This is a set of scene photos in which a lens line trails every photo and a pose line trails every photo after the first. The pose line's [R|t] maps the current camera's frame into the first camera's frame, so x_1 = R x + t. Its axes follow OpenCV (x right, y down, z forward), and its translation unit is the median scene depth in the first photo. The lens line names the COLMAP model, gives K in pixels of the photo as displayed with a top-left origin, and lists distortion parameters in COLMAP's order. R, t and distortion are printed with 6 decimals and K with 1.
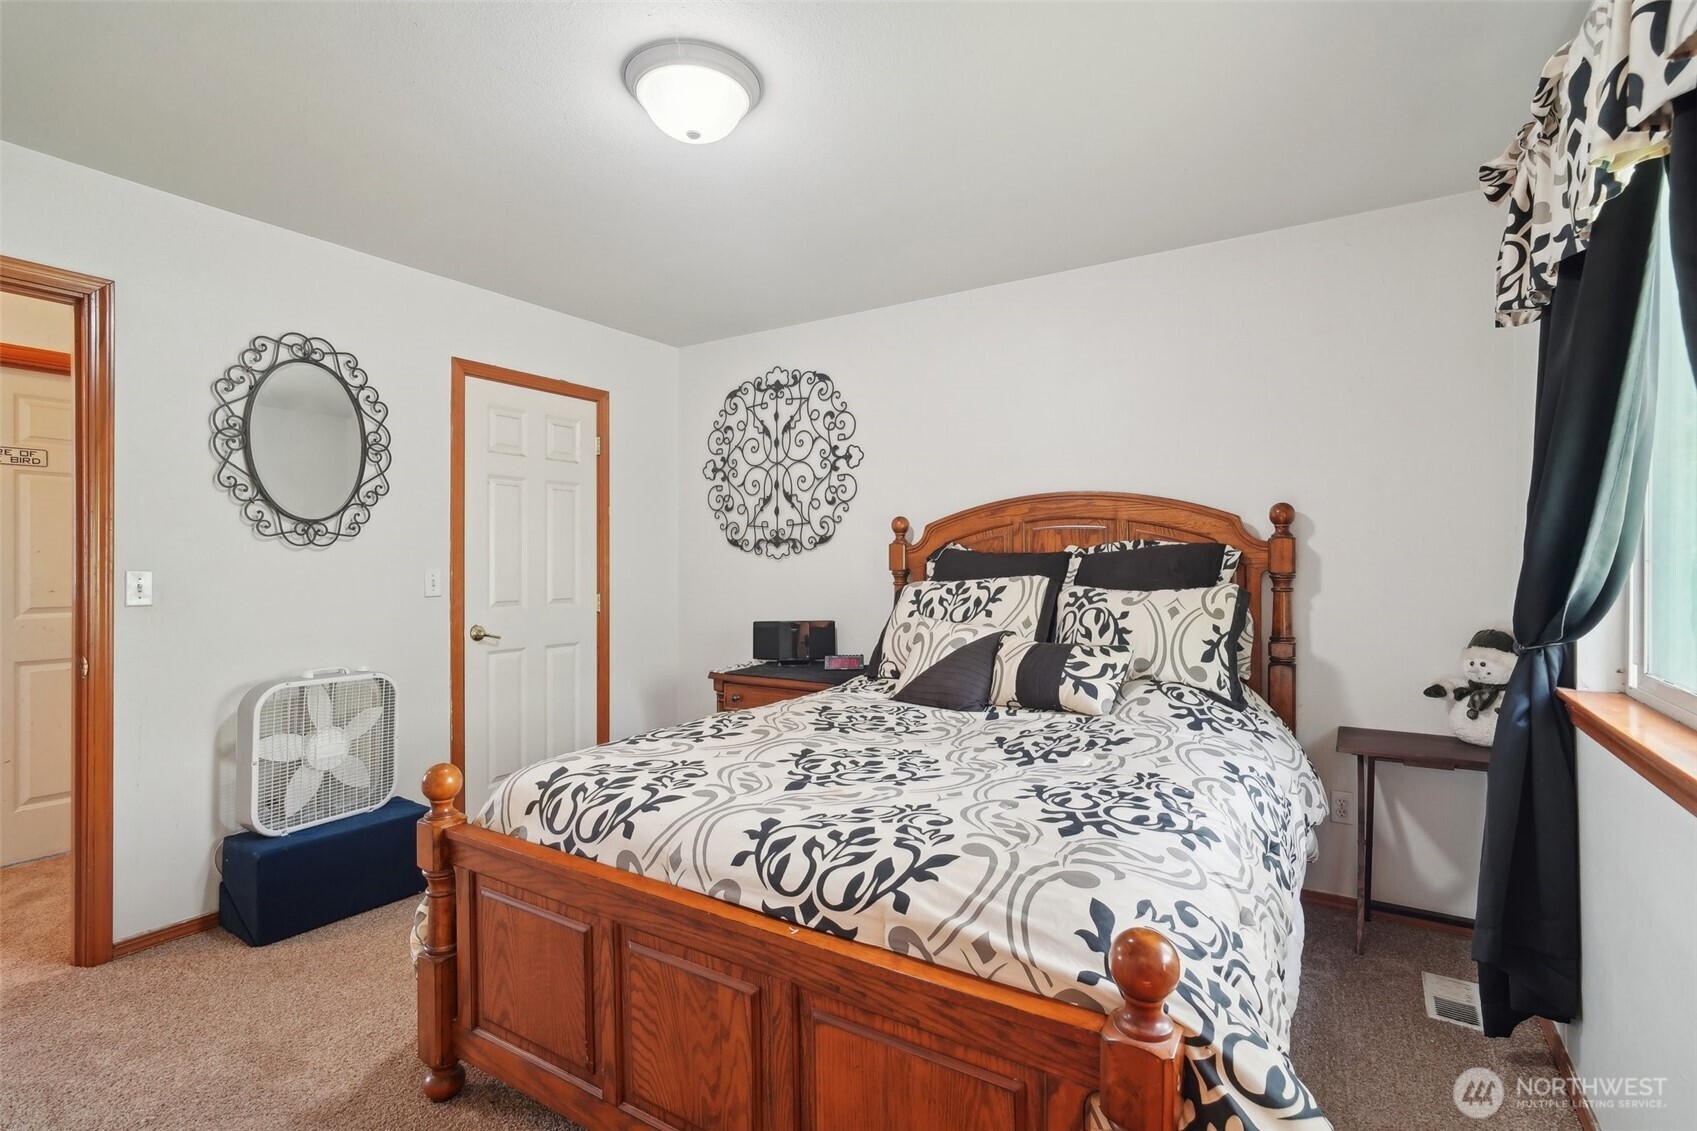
lens RADIAL K [[794.3, 0, 859.1], [0, 794.3, 563.2], [0, 0, 1]] dist [-0.006327, 0.001900]
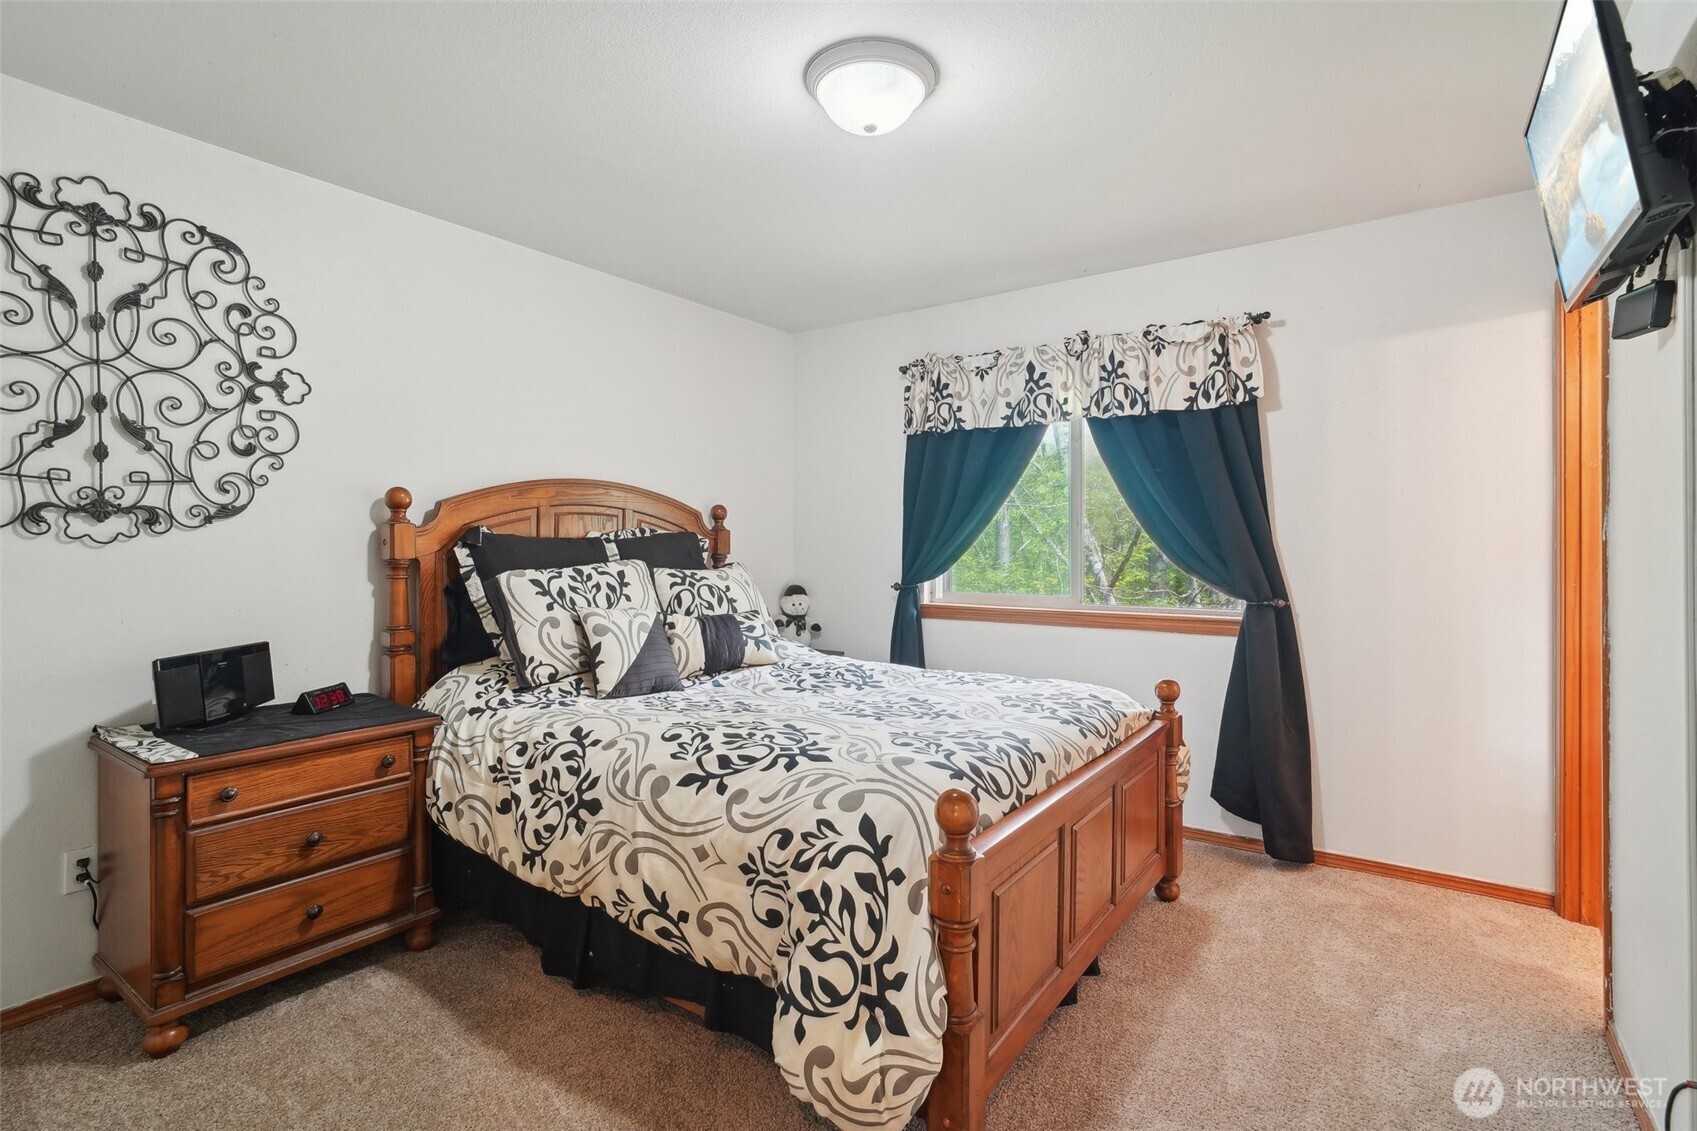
lens RADIAL K [[794.3, 0, 856.8], [0, 794.3, 554.4], [0, 0, 1]] dist [-0.006327, 0.001900]
pose [[0.065904, -0.005558, 0.997810, -0.615484], [0.010098, 0.999937, 0.004903, 0.004874], [-0.997775, 0.009753, 0.065956, 0.480733]]
